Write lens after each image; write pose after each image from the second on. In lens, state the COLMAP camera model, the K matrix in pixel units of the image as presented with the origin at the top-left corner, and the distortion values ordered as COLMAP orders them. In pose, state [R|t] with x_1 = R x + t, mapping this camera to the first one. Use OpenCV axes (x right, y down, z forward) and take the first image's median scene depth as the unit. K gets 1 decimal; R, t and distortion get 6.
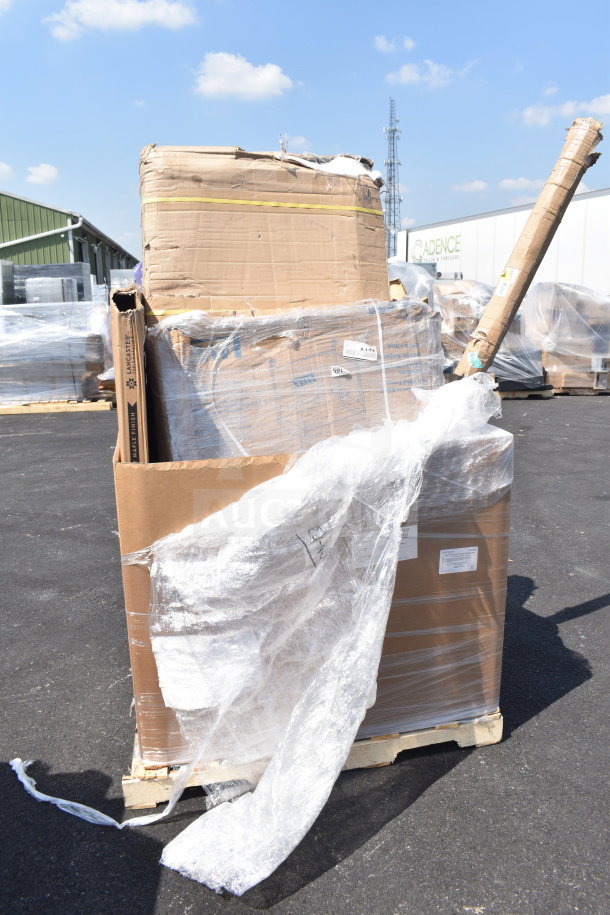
lens RADIAL K [[725.3, 0, 305.0], [0, 725.3, 457.5], [0, 0, 1]] dist [-0.000851, -0.000200]
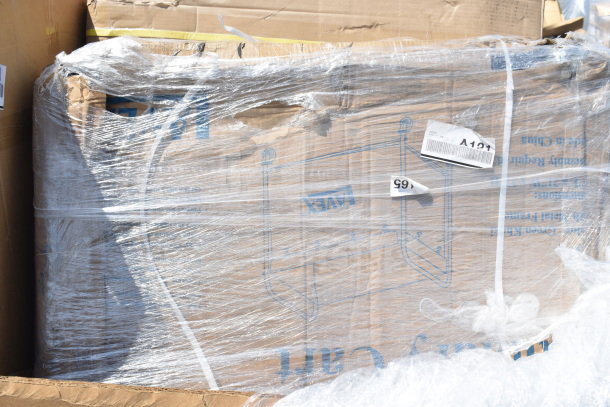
lens RADIAL K [[614.5, 0, 305.5], [0, 614.5, 229.3], [0, 0, 1]] dist [-0.062858, 0.004840]
pose [[0.968675, 0.140466, -0.204789, 0.069622], [-0.109745, 0.981897, 0.154383, -0.147118], [0.222767, -0.127073, 0.966554, 0.592431]]
